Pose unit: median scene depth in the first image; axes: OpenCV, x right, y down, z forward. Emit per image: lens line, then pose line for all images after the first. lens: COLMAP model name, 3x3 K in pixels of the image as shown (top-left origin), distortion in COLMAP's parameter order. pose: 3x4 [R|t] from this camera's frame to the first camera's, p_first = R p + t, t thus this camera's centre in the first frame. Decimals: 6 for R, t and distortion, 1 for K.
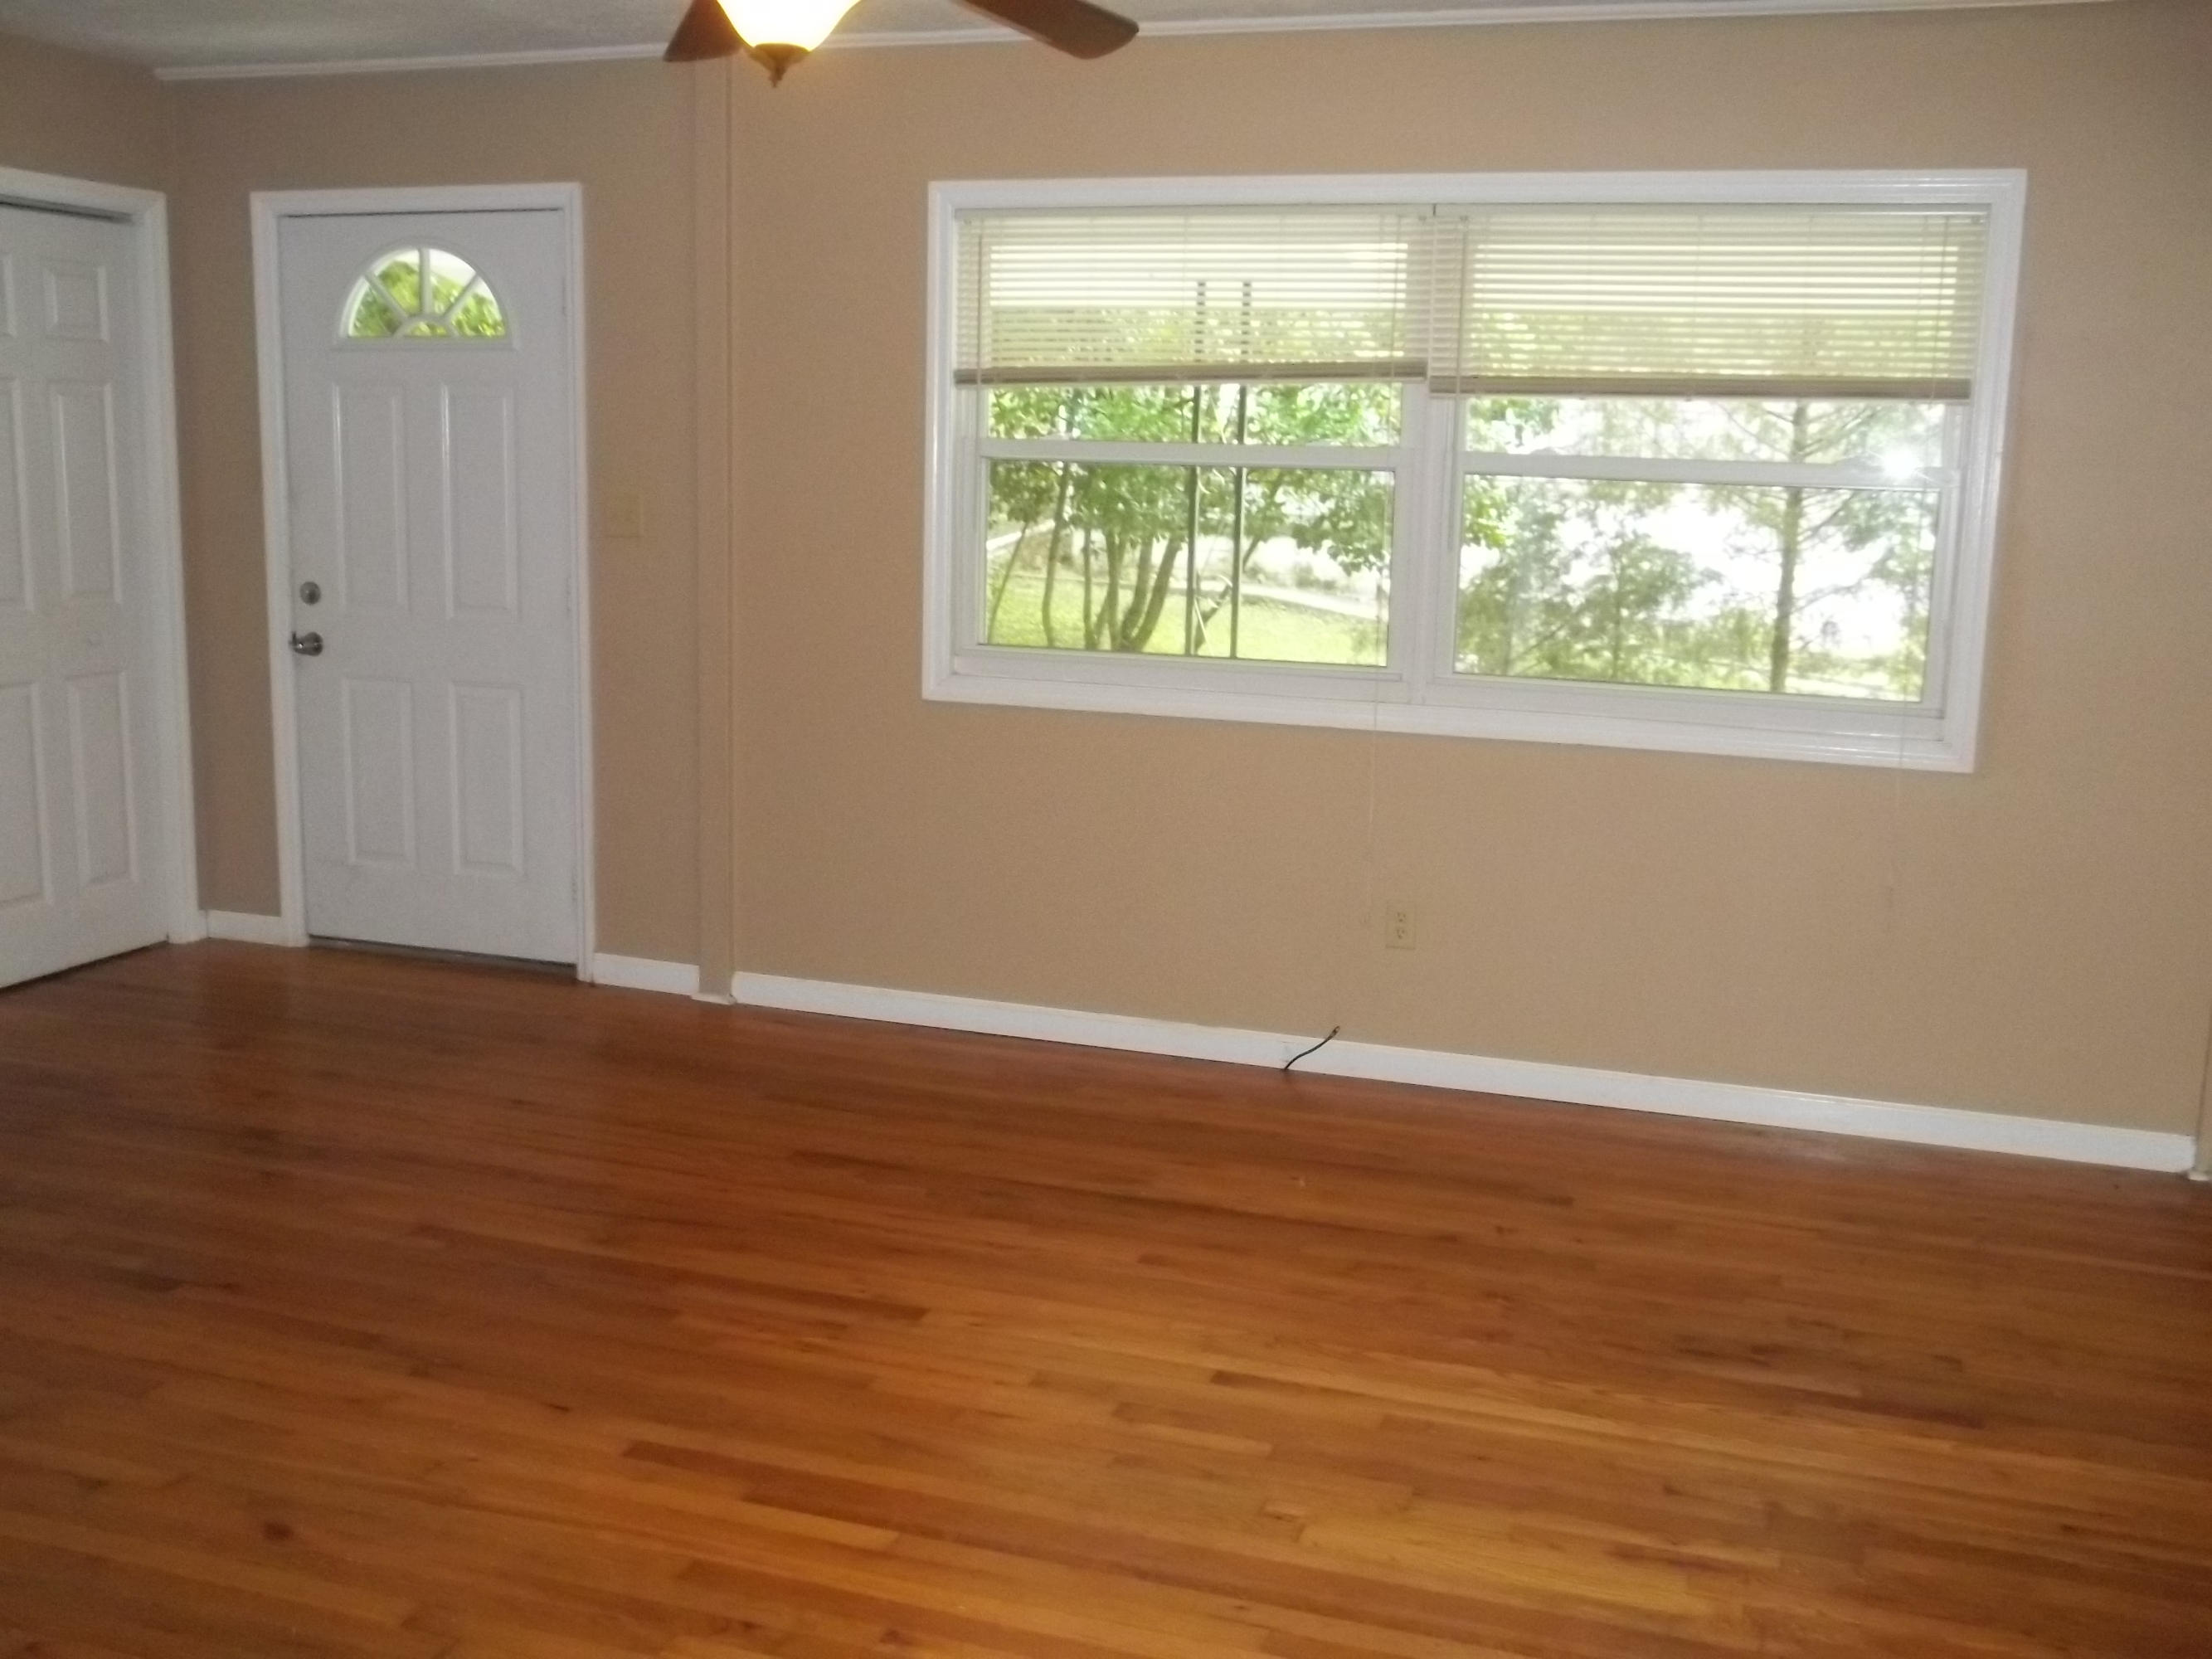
lens RADIAL K [[2173.4, 0, 1105.3], [0, 2173.4, 871.1], [0, 0, 1]] dist [-0.037248, -0.009178]
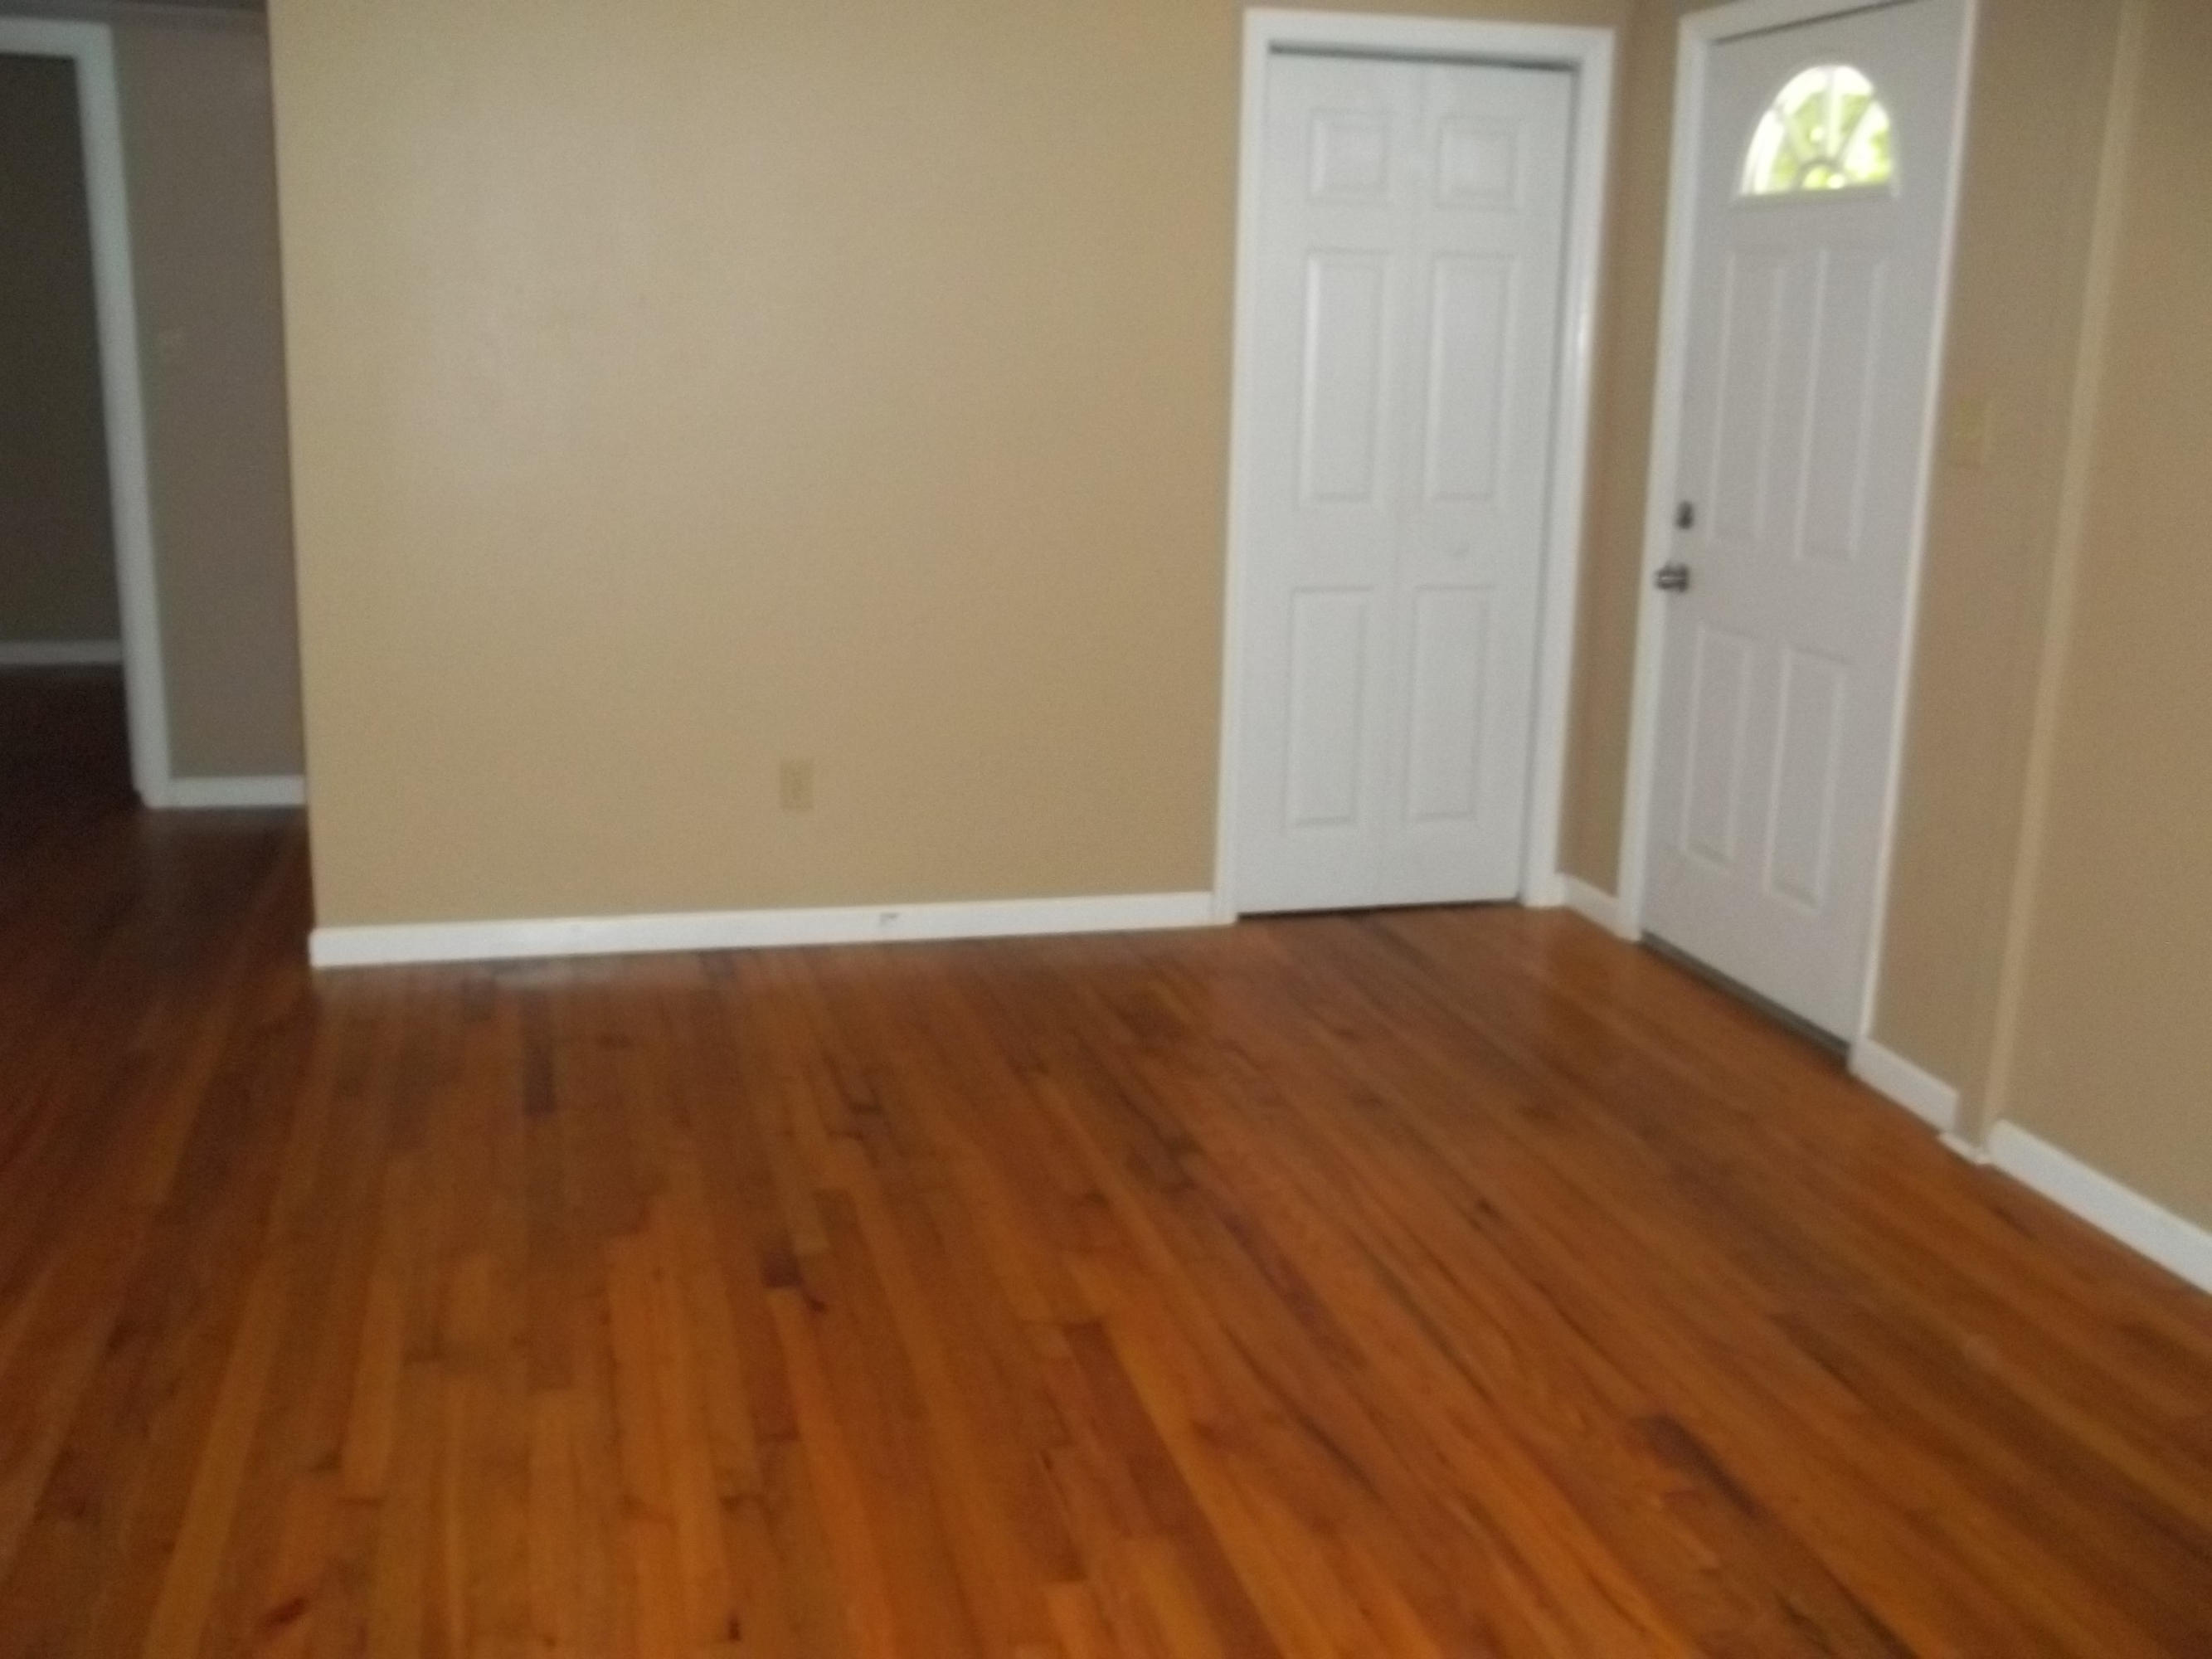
lens RADIAL K [[2203.1, 0, 1117.6], [0, 2203.1, 833.8], [0, 0, 1]] dist [-0.105799, 0.172717]
pose [[0.552598, 0.179897, -0.813801, 0.269390], [-0.167870, 0.980440, 0.102745, -0.081339], [0.816367, 0.079836, 0.571989, 0.497338]]
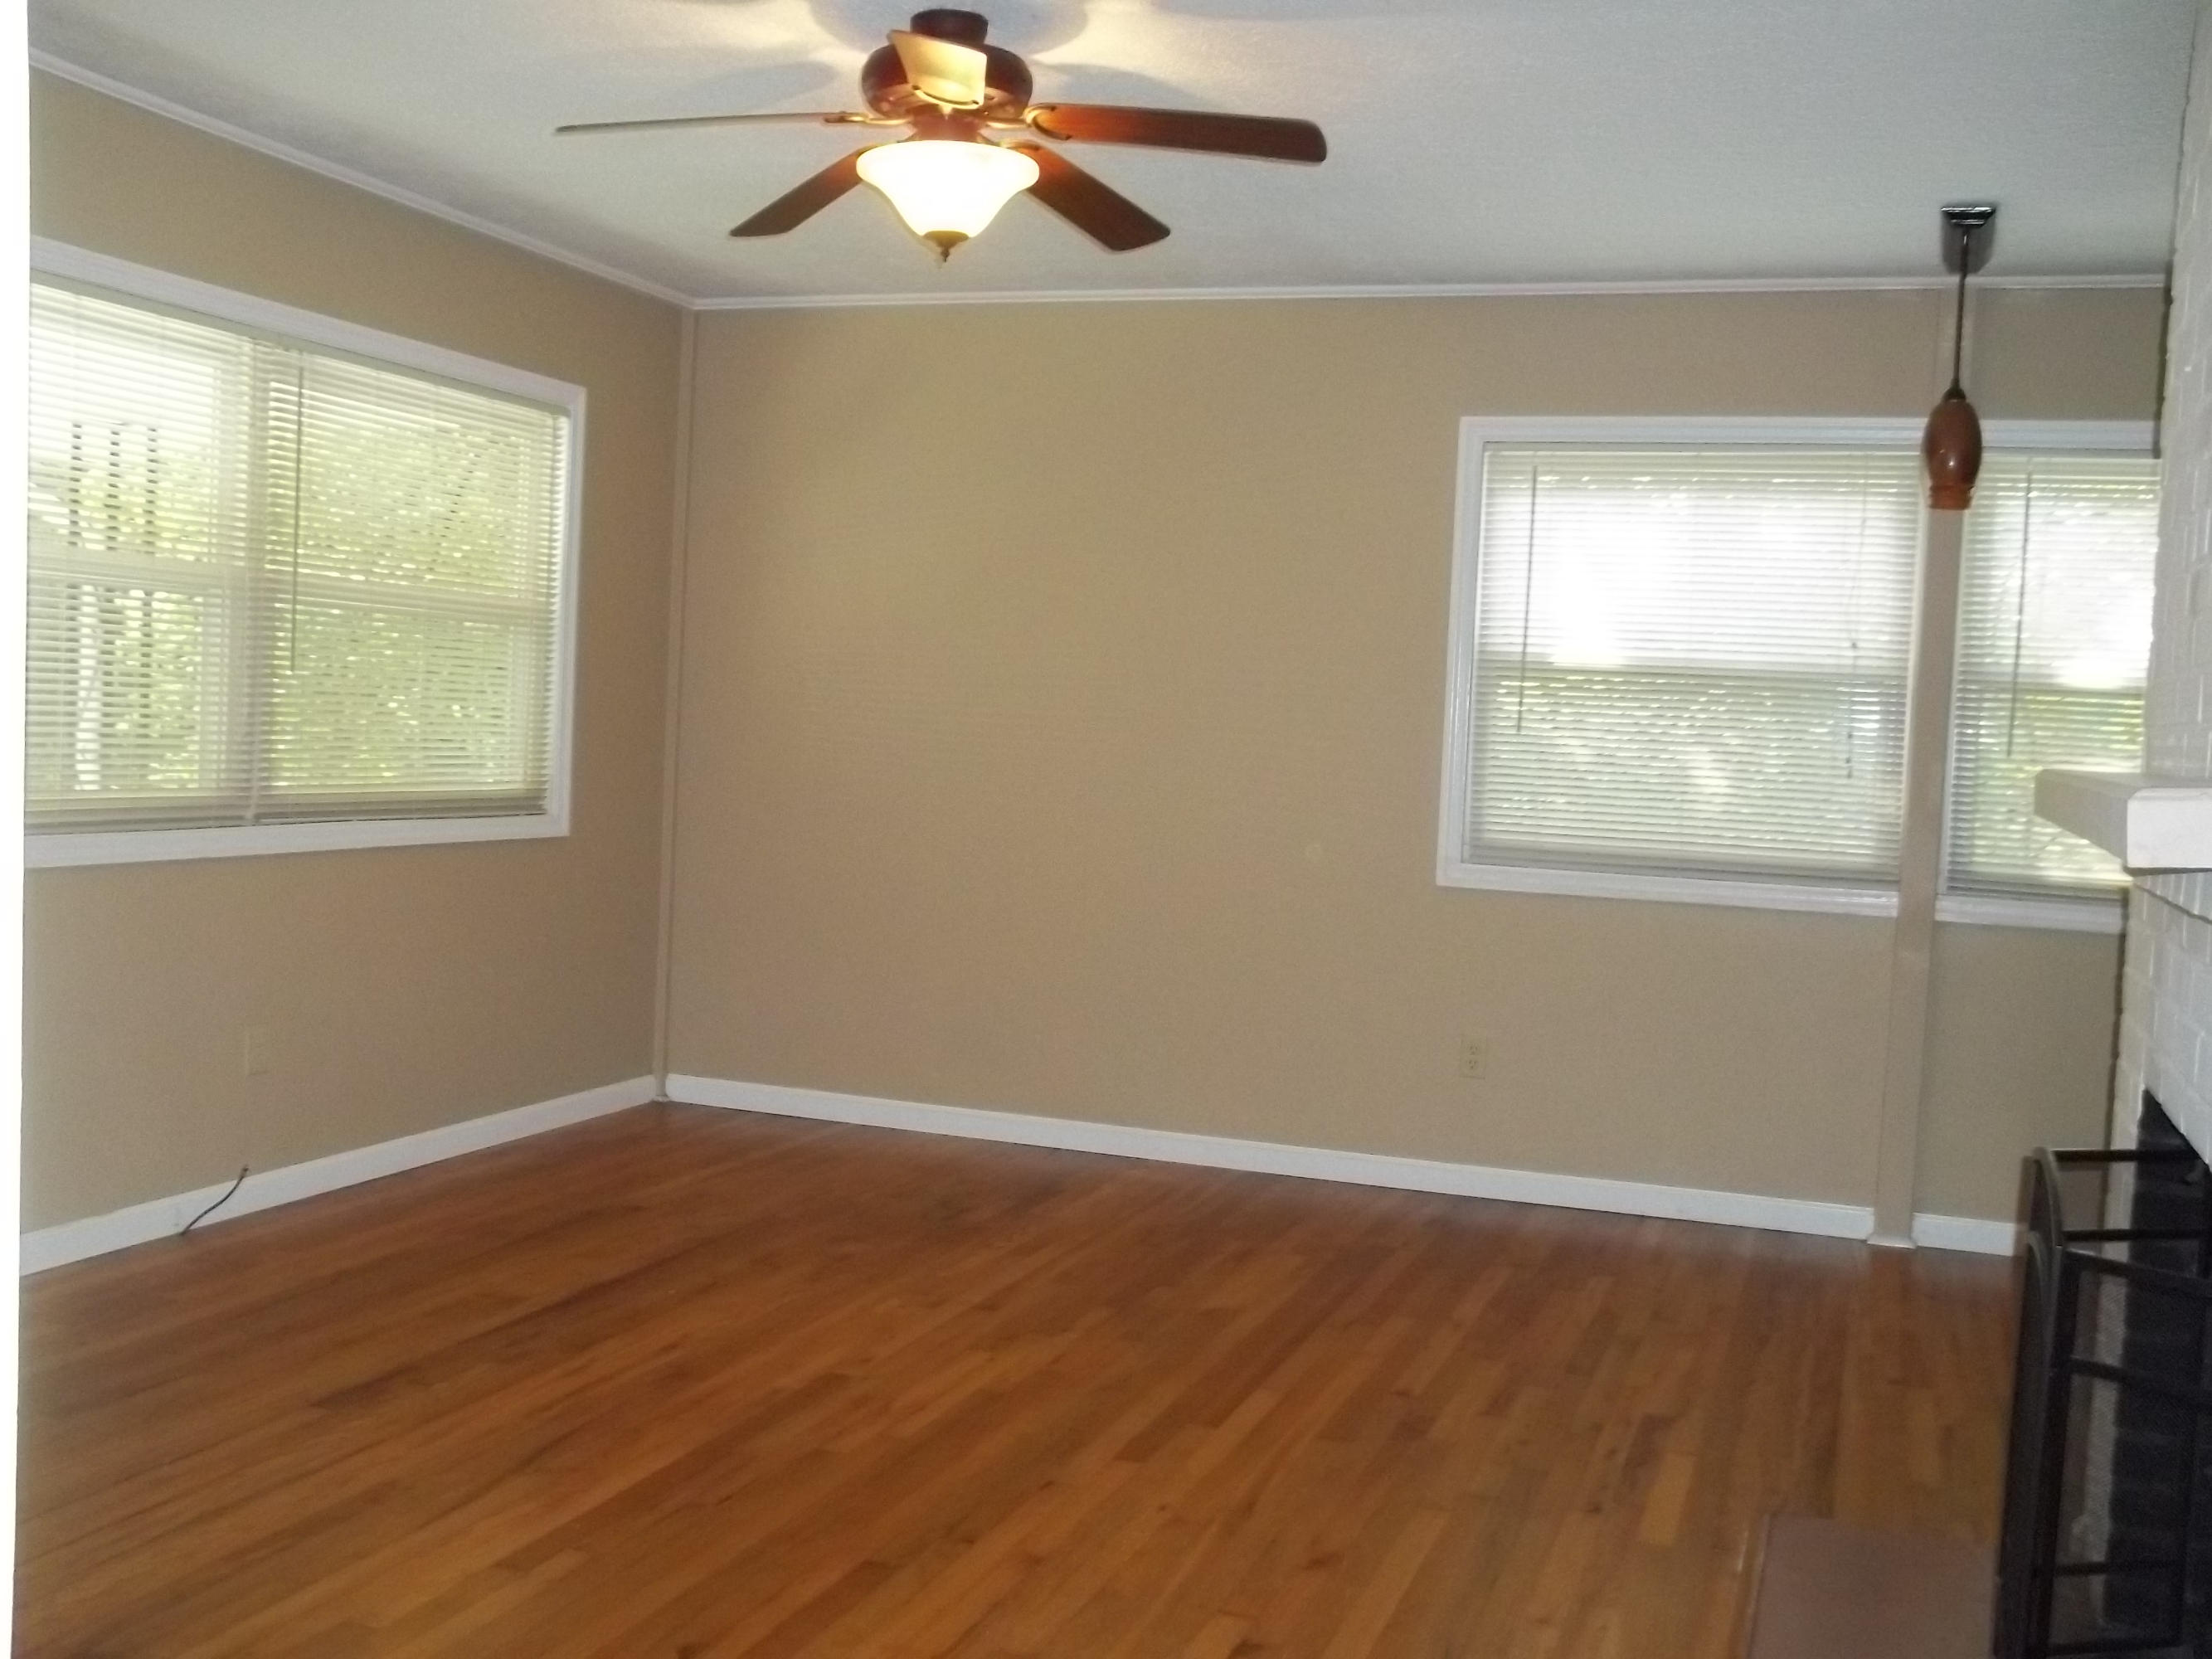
lens RADIAL K [[2203.1, 0, 1117.6], [0, 2203.1, 833.8], [0, 0, 1]] dist [-0.105799, 0.172717]
pose [[0.017189, -0.081982, 0.996486, -0.952648], [0.145512, 0.986227, 0.078628, -0.104346], [-0.989207, 0.143649, 0.028882, 0.664581]]
